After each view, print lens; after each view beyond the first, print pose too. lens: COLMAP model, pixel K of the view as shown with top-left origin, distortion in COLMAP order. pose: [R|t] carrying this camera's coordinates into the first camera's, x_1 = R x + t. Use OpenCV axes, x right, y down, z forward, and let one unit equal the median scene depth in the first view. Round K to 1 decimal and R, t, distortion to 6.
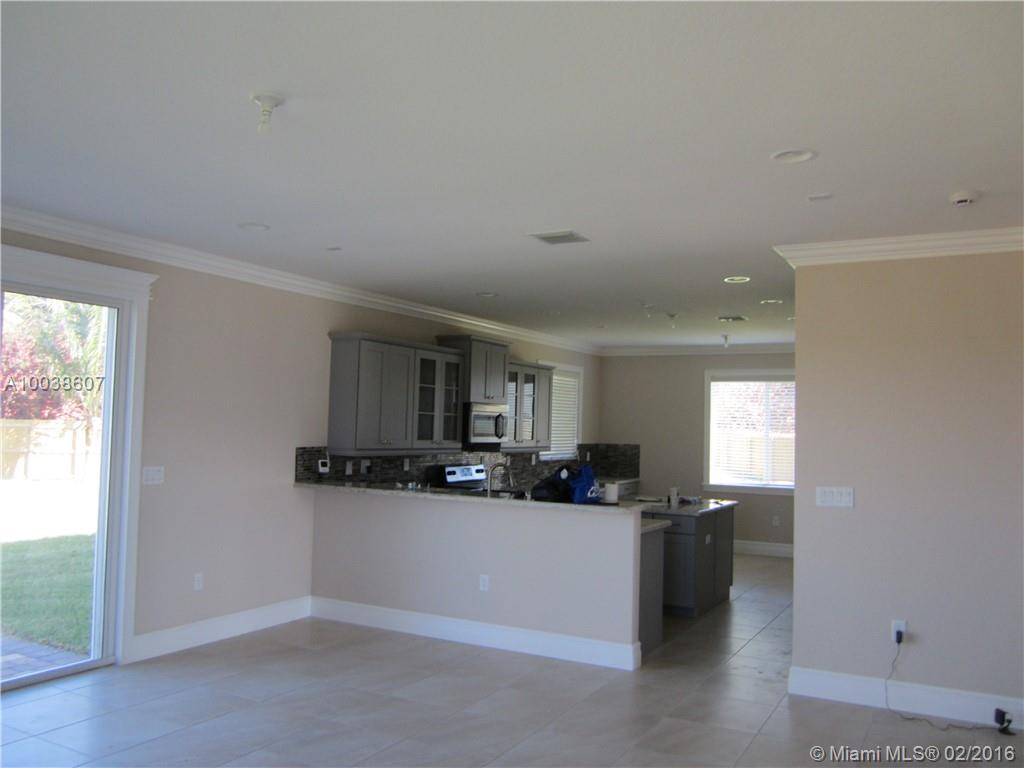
lens RADIAL K [[838.9, 0, 505.8], [0, 838.9, 383.5], [0, 0, 1]] dist [-0.054560, 0.029598]
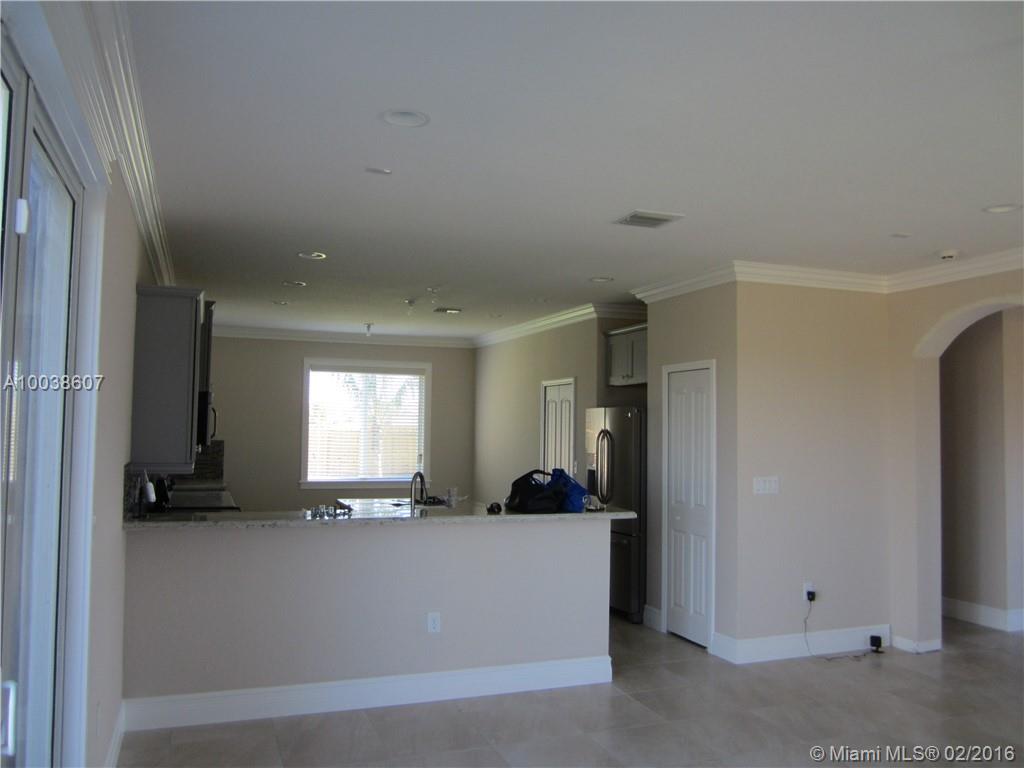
lens RADIAL K [[838.9, 0, 509.1], [0, 838.9, 386.4], [0, 0, 1]] dist [-0.054560, 0.029598]
pose [[0.641595, 0.021982, 0.766729, -0.415168], [-0.037776, 0.999282, 0.002962, 0.005025], [-0.766113, -0.030864, 0.641964, 0.305681]]
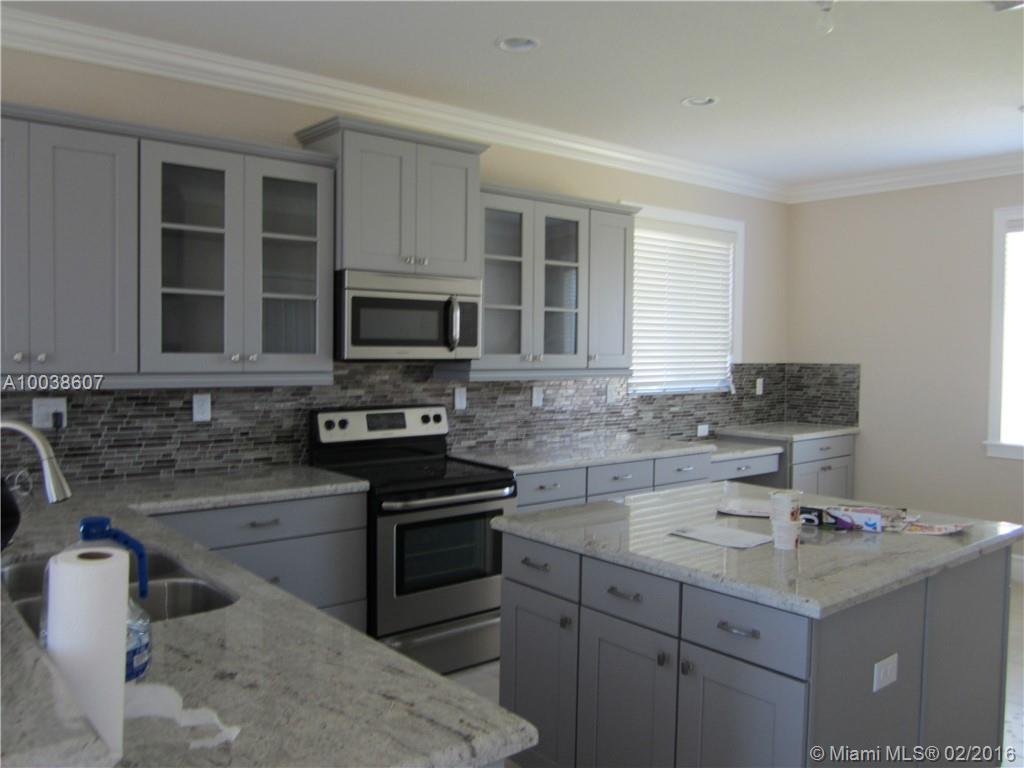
lens RADIAL K [[838.9, 0, 514.7], [0, 838.9, 380.3], [0, 0, 1]] dist [-0.054560, 0.029598]
pose [[0.936220, 0.001215, -0.351412, 0.189295], [0.029302, 0.996242, 0.081510, 0.045282], [0.350190, -0.086609, 0.932666, 0.581218]]
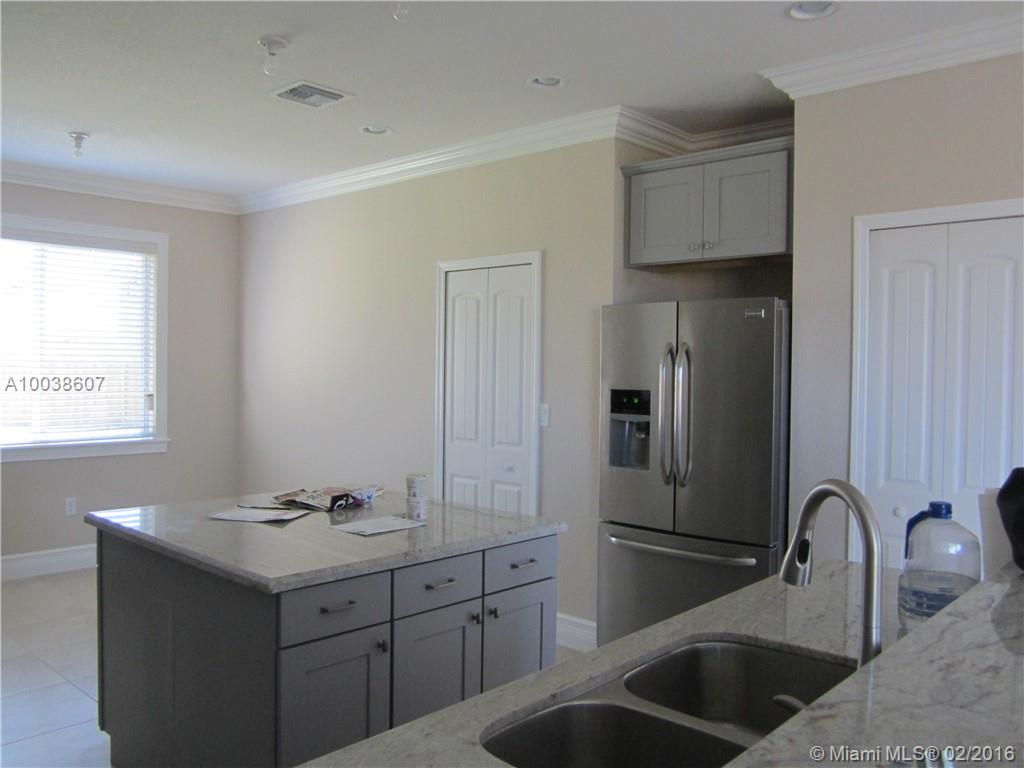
lens RADIAL K [[838.9, 0, 512.4], [0, 838.9, 380.6], [0, 0, 1]] dist [-0.054560, 0.029598]
pose [[0.218825, -0.043230, 0.974806, -0.156658], [-0.055463, 0.996852, 0.056658, 0.046288], [-0.974187, -0.066464, 0.215738, 0.756109]]
